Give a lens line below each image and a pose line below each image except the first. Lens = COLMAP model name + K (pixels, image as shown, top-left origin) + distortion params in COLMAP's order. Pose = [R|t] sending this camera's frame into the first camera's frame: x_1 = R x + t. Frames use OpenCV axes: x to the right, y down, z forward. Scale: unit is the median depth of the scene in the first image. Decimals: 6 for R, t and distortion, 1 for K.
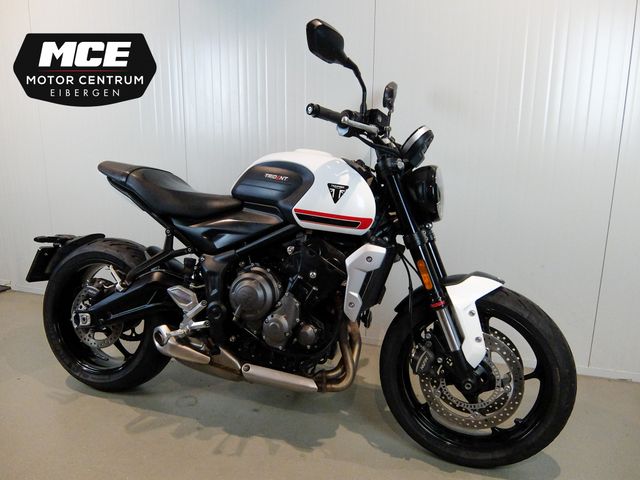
lens RADIAL K [[479.9, 0, 322.9], [0, 479.9, 251.4], [0, 0, 1]] dist [-0.025675, -0.004251]
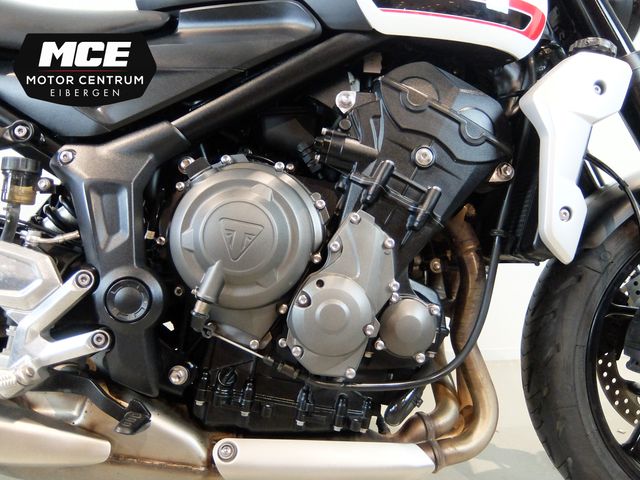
lens RADIAL K [[489.1, 0, 320.0], [0, 489.1, 240.0], [0, 0, 1]] dist [-0.039575, -0.005466]
pose [[0.929034, -0.066475, 0.363974, -0.228040], [0.095822, 0.993393, -0.063154, 0.124546], [-0.357371, 0.093549, 0.929266, 0.666370]]
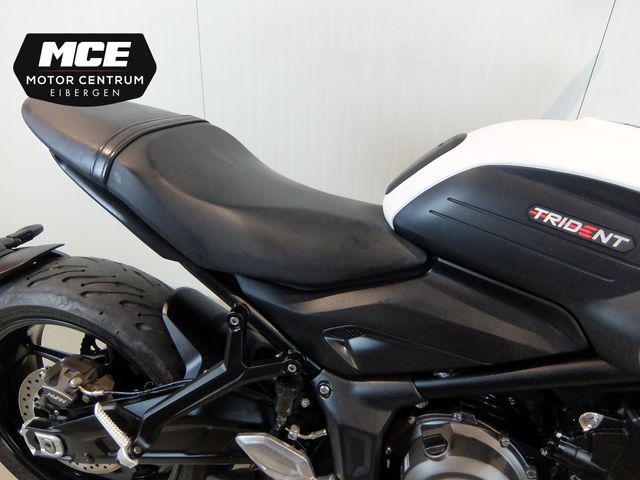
lens RADIAL K [[479.9, 0, 322.9], [0, 479.9, 251.4], [0, 0, 1]] dist [-0.025675, -0.004251]
pose [[0.997730, 0.007845, 0.066877, -0.301947], [-0.029699, 0.942632, 0.332509, -0.246758], [-0.060432, -0.333740, 0.940726, 0.701295]]
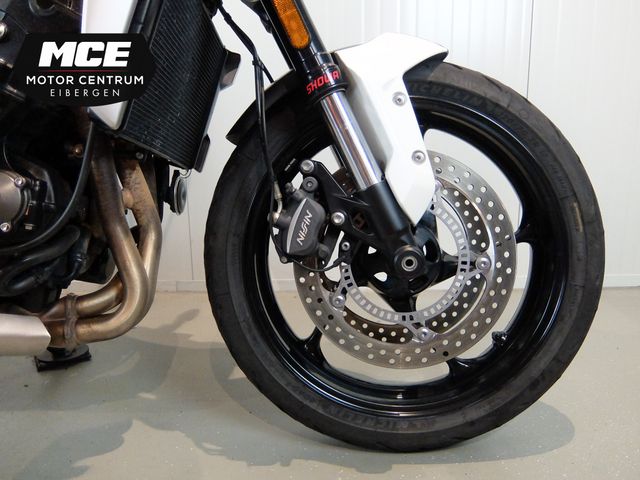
lens RADIAL K [[489.1, 0, 320.0], [0, 489.1, 240.0], [0, 0, 1]] dist [-0.039575, -0.005466]
pose [[0.947283, -0.089291, 0.307704, 0.086425], [0.095092, 0.995461, -0.003880, 0.231699], [-0.305961, 0.032936, 0.951474, 0.552473]]
